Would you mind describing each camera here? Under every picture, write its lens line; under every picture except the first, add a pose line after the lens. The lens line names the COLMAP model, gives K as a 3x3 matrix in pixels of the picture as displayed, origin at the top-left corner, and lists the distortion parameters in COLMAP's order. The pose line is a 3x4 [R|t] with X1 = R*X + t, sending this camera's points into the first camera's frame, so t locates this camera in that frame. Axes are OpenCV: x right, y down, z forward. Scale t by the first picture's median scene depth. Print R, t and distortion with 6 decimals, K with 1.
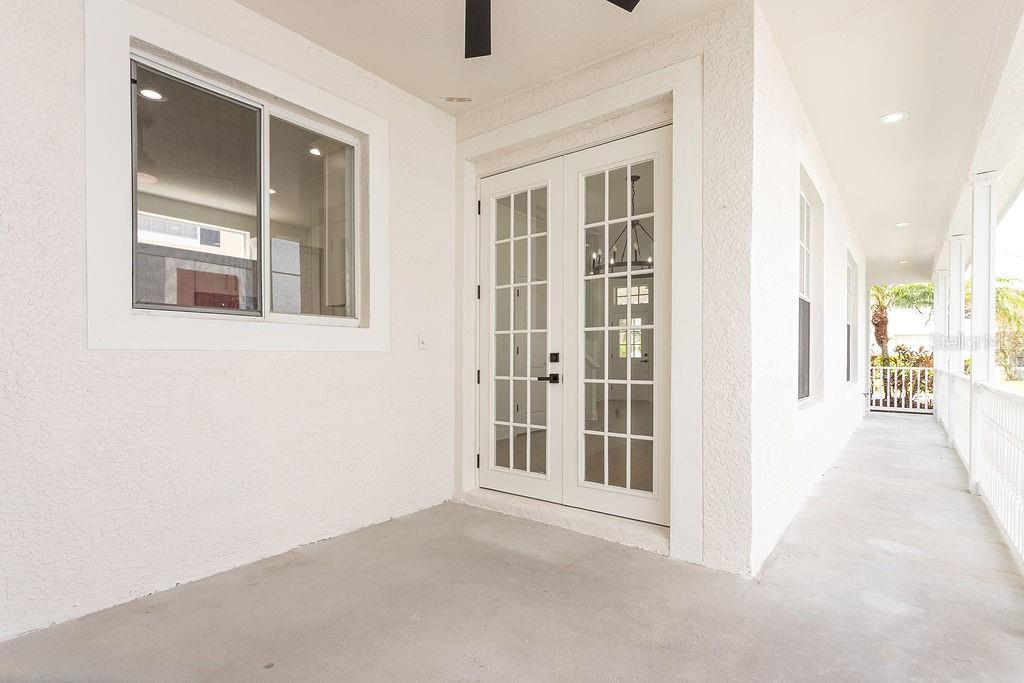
lens RADIAL K [[501.0, 0, 513.1], [0, 501.0, 362.4], [0, 0, 1]] dist [-0.000630, 0.000357]
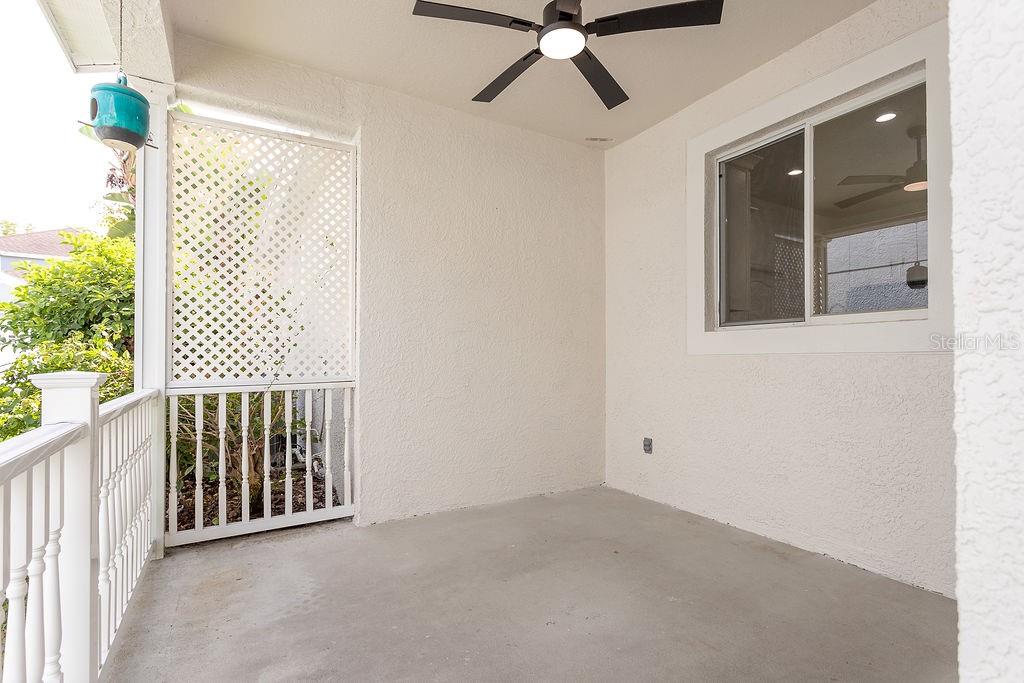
lens RADIAL K [[501.0, 0, 513.1], [0, 501.0, 362.4], [0, 0, 1]] dist [-0.000630, 0.000357]
pose [[-0.384110, 0.005157, -0.923273, 0.627441], [-0.005615, 0.999953, 0.007921, -0.009570], [0.923270, 0.008227, -0.384063, 0.726743]]
